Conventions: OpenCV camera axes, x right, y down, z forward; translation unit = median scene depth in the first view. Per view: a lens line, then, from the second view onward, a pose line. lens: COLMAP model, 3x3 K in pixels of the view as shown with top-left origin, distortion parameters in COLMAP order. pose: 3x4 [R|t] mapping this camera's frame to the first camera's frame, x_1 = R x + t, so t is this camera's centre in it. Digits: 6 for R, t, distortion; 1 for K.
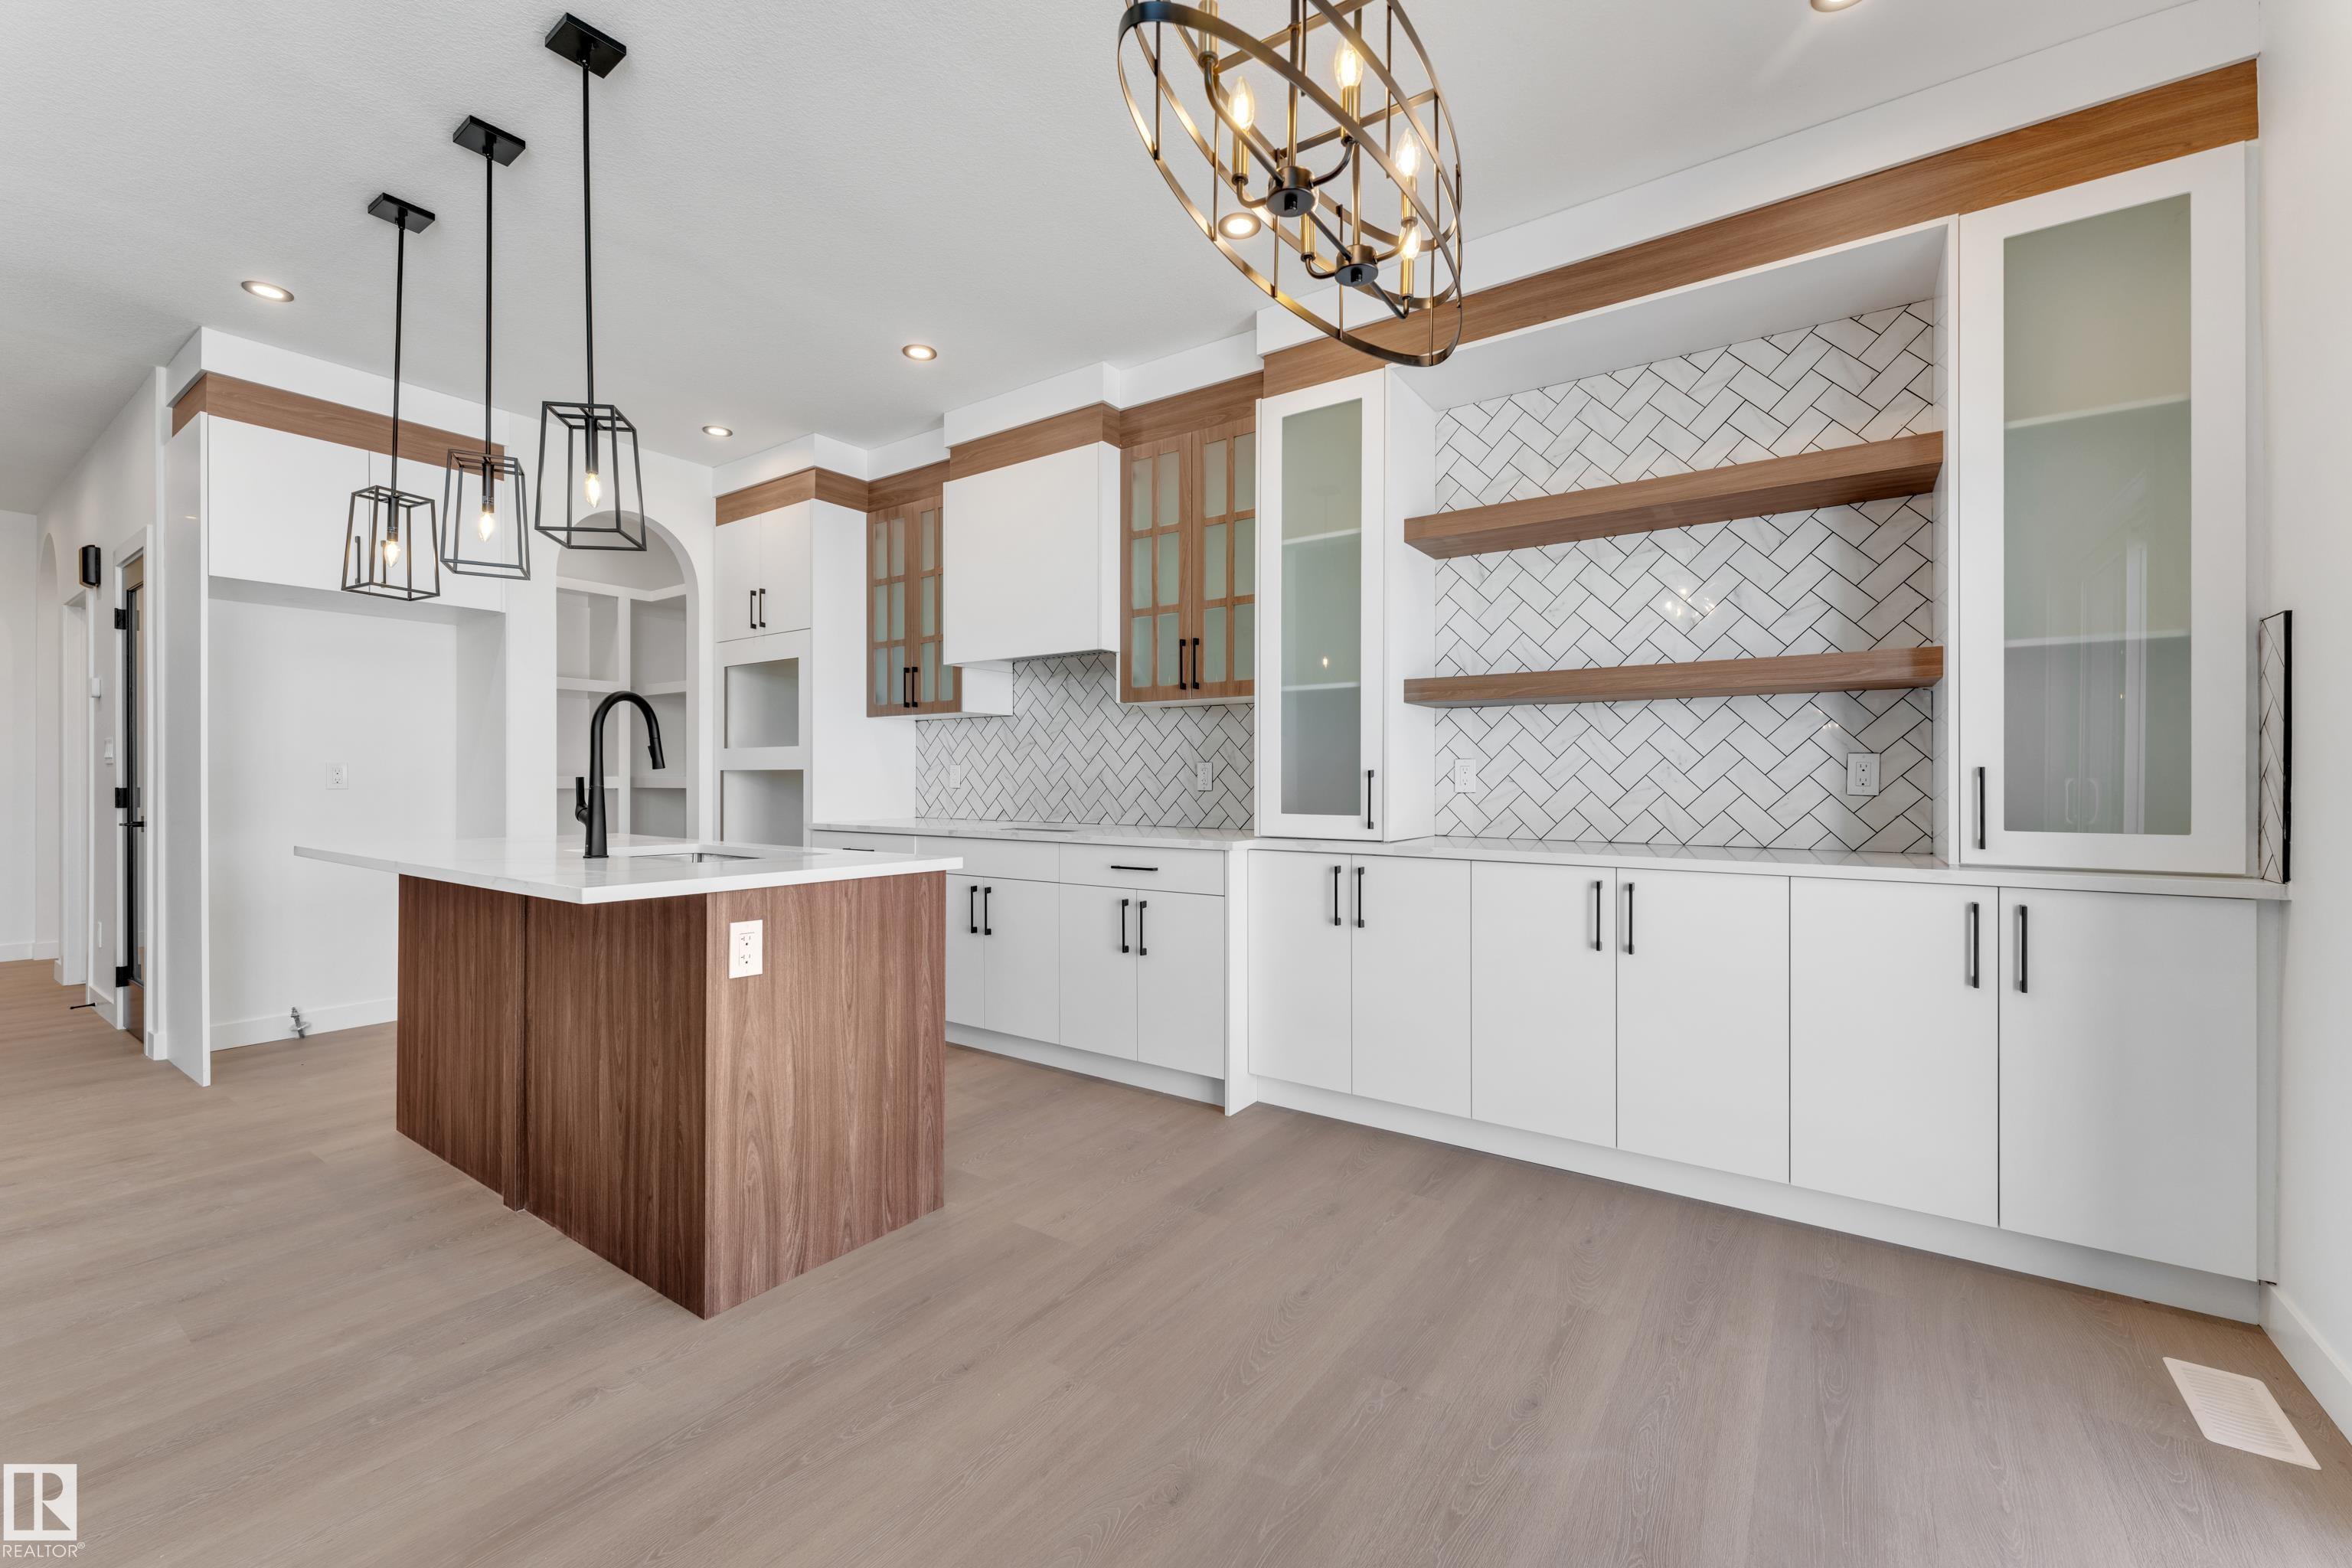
lens RADIAL K [[945.8, 0, 1175.3], [0, 945.8, 780.7], [0, 0, 1]] dist [0.003234, -0.000436]
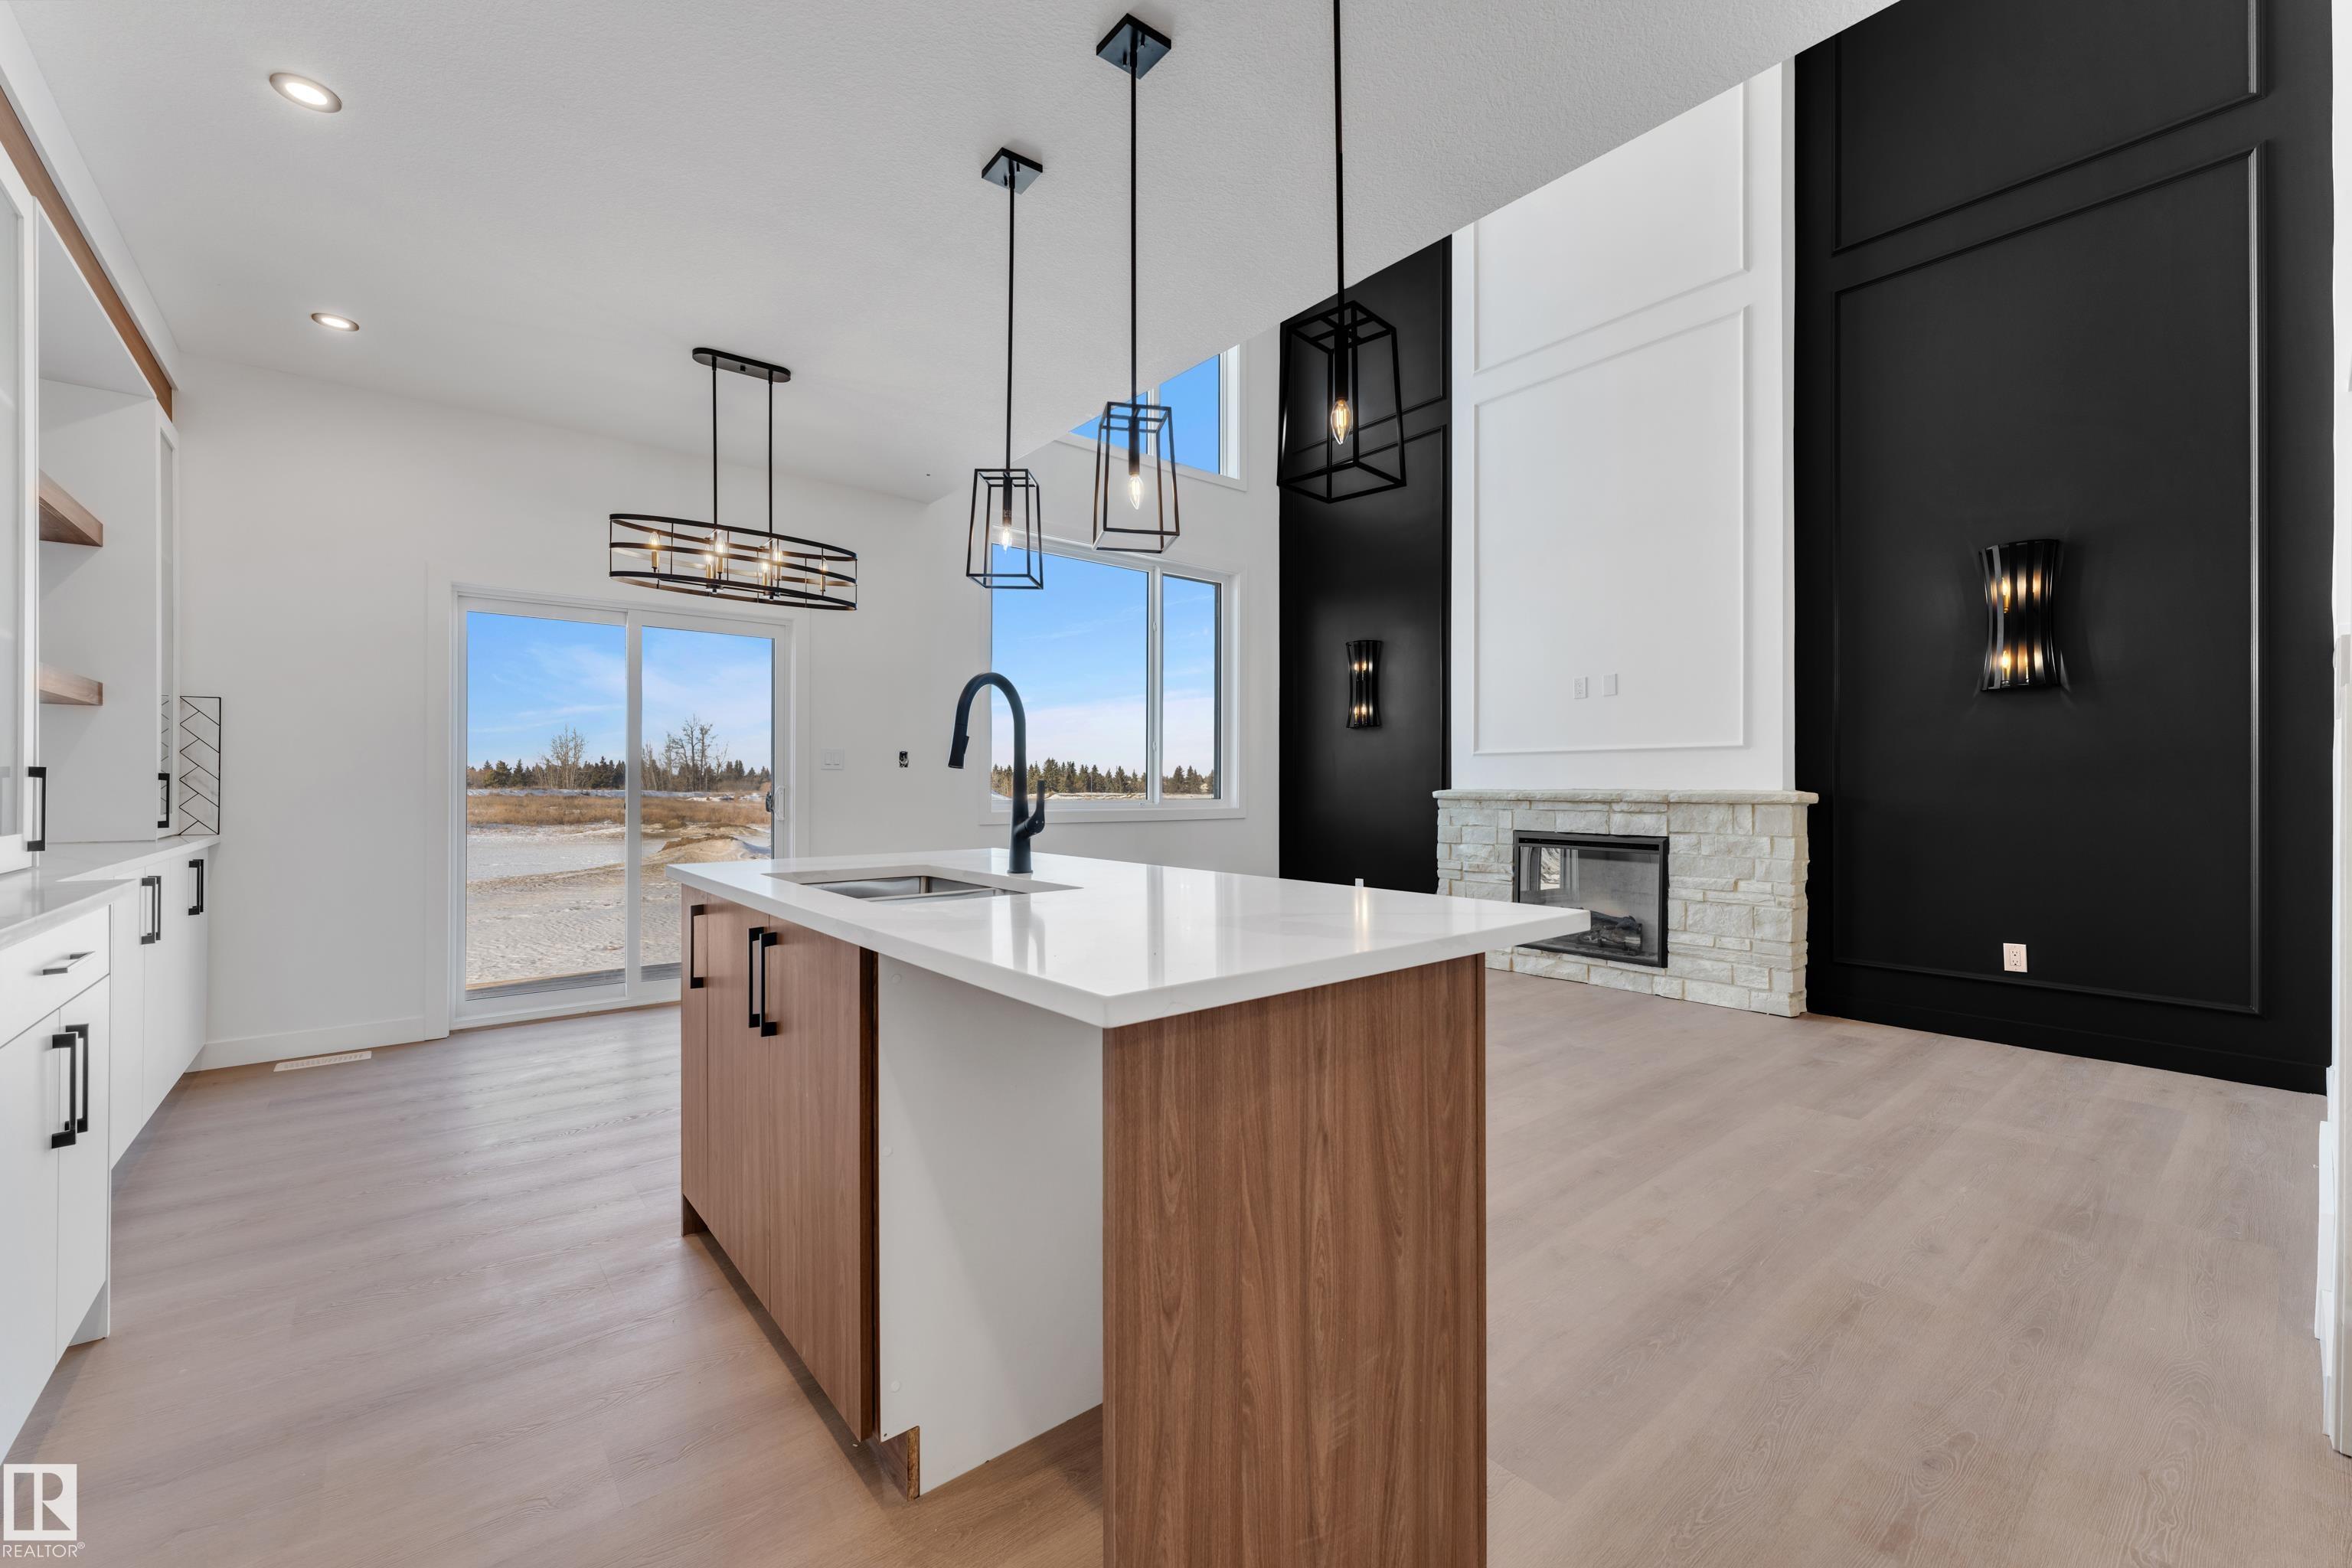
lens RADIAL K [[945.8, 0, 1185.8], [0, 945.8, 777.8], [0, 0, 1]] dist [0.003234, -0.000436]
pose [[-0.965876, -0.000750, 0.259003, -0.787509], [-0.002974, 0.999962, -0.008196, 0.001012], [-0.258987, -0.008687, -0.965842, 1.438909]]
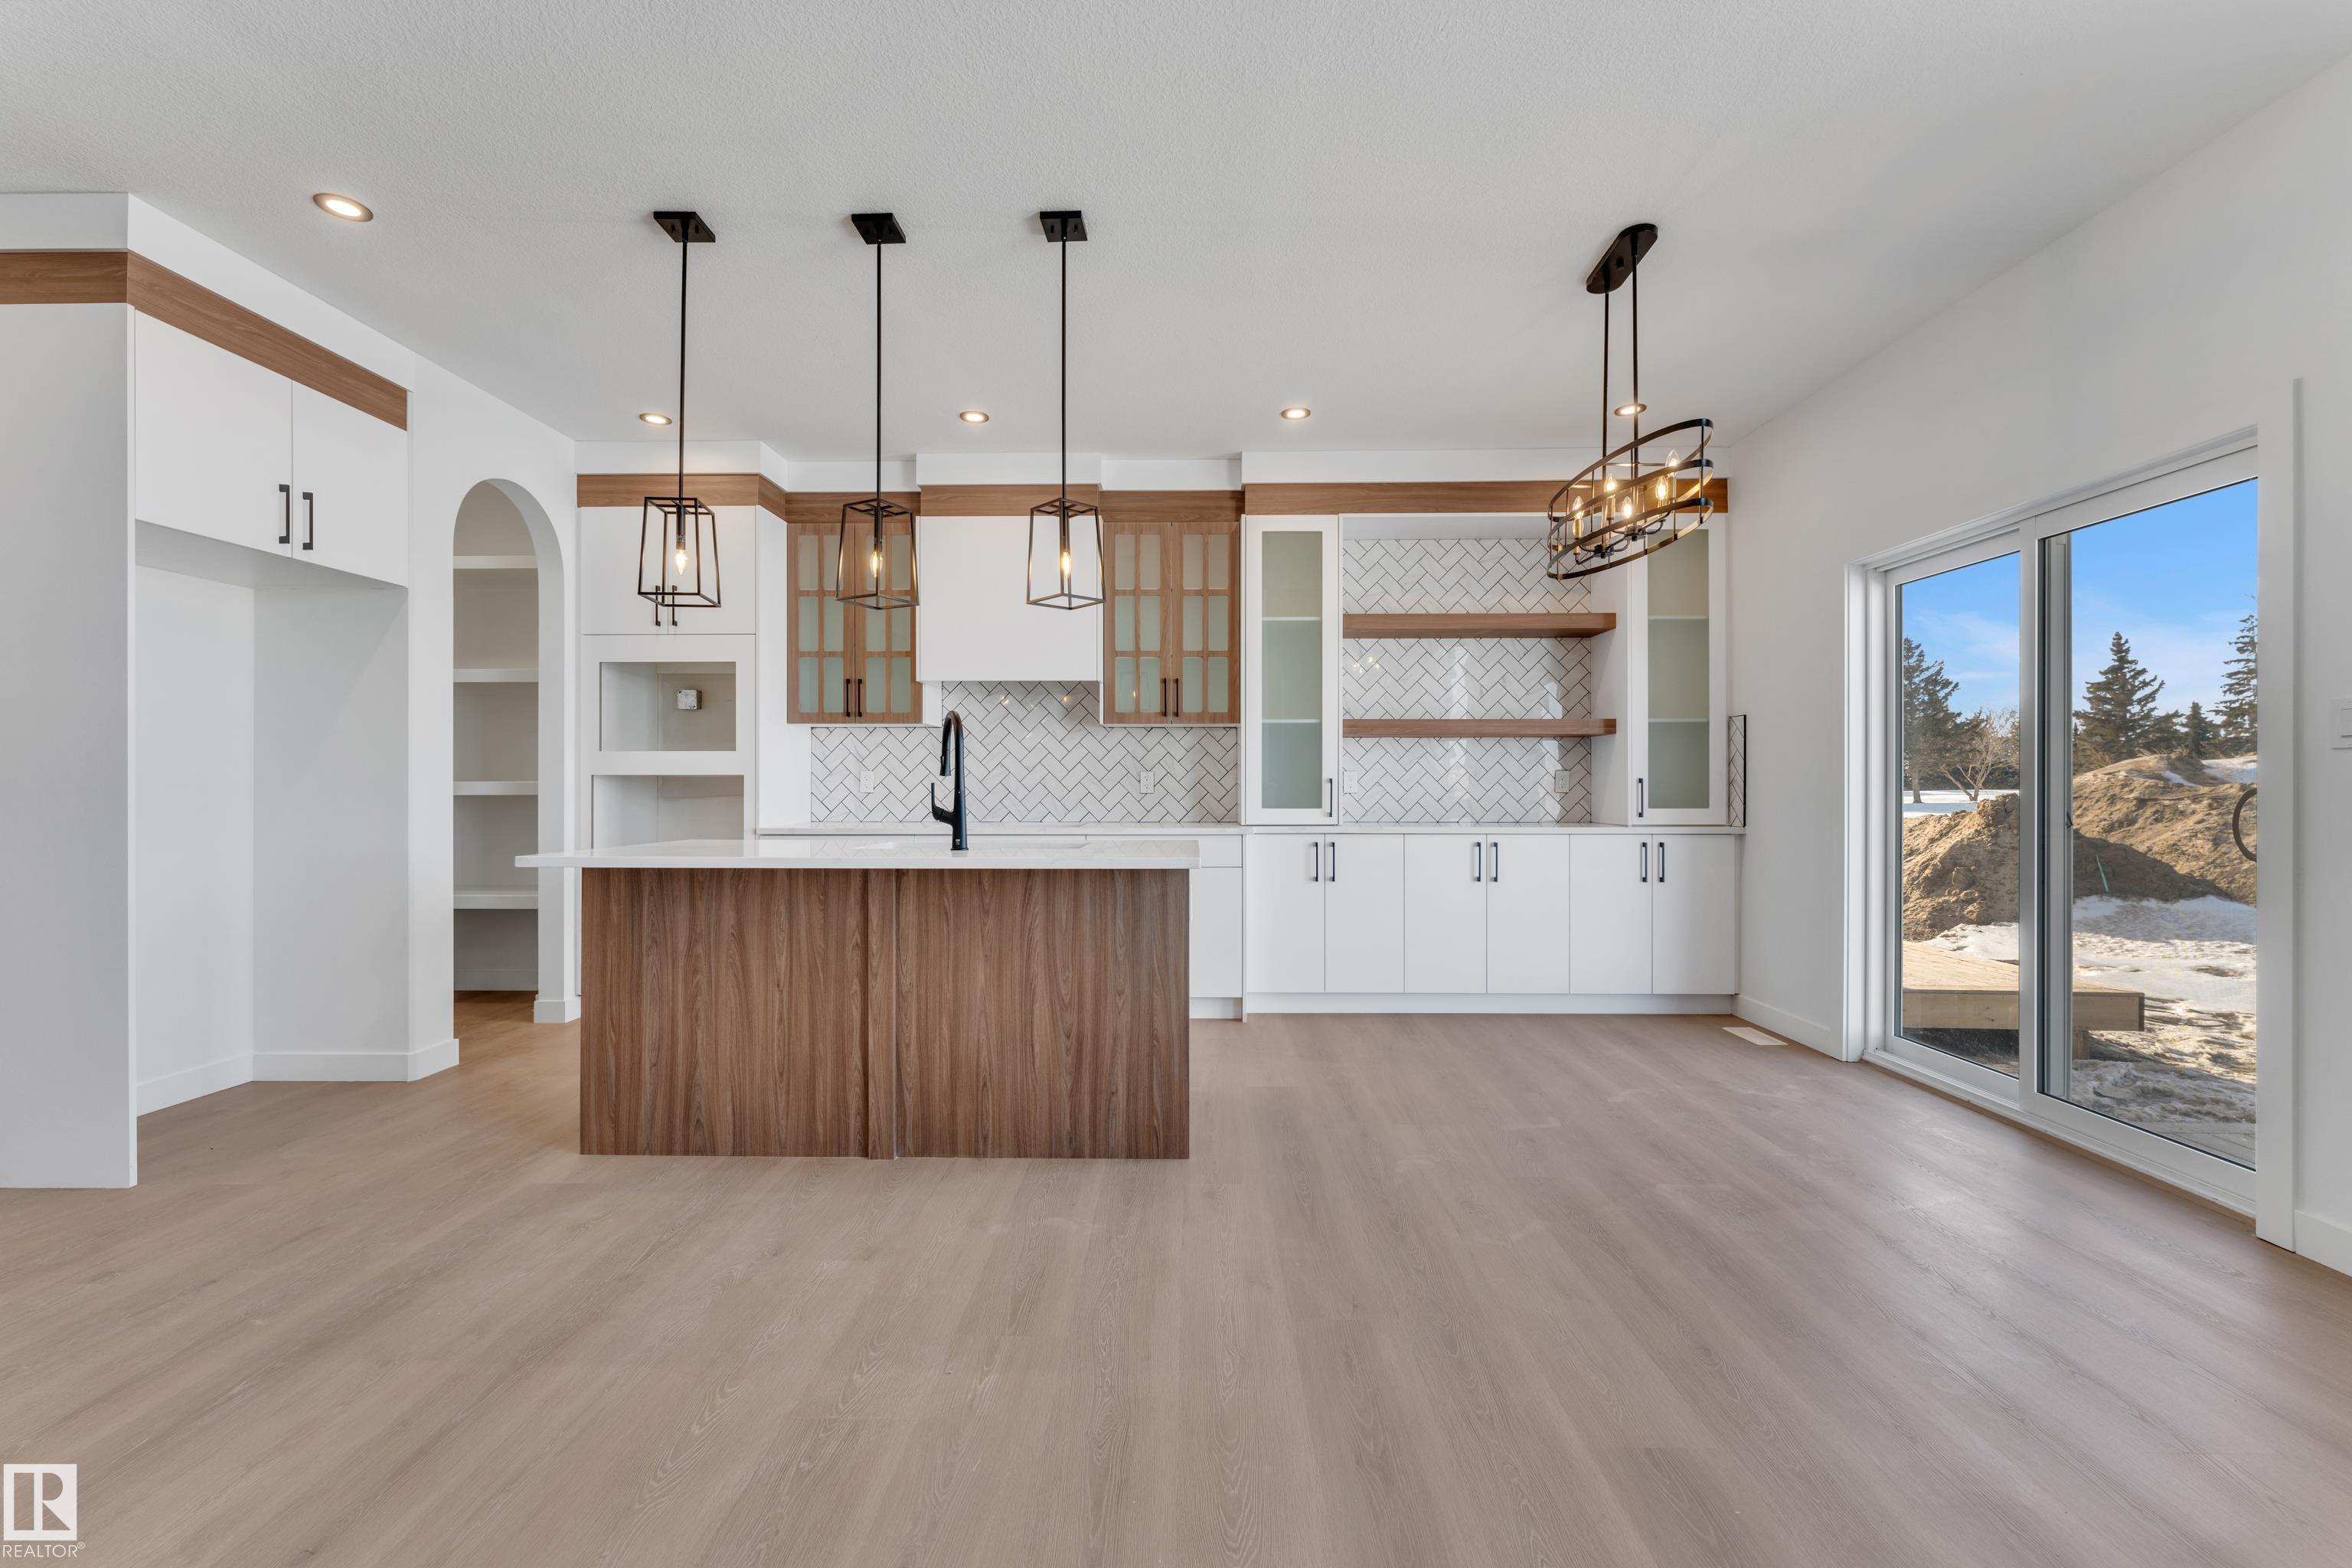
lens RADIAL K [[945.8, 0, 1173.6], [0, 945.8, 782.7], [0, 0, 1]] dist [0.003234, -0.000436]
pose [[0.829533, 0.000359, 0.558457, -0.843646], [0.001523, 0.999995, -0.002905, -0.000011], [-0.558455, 0.003260, 0.829528, -0.117529]]
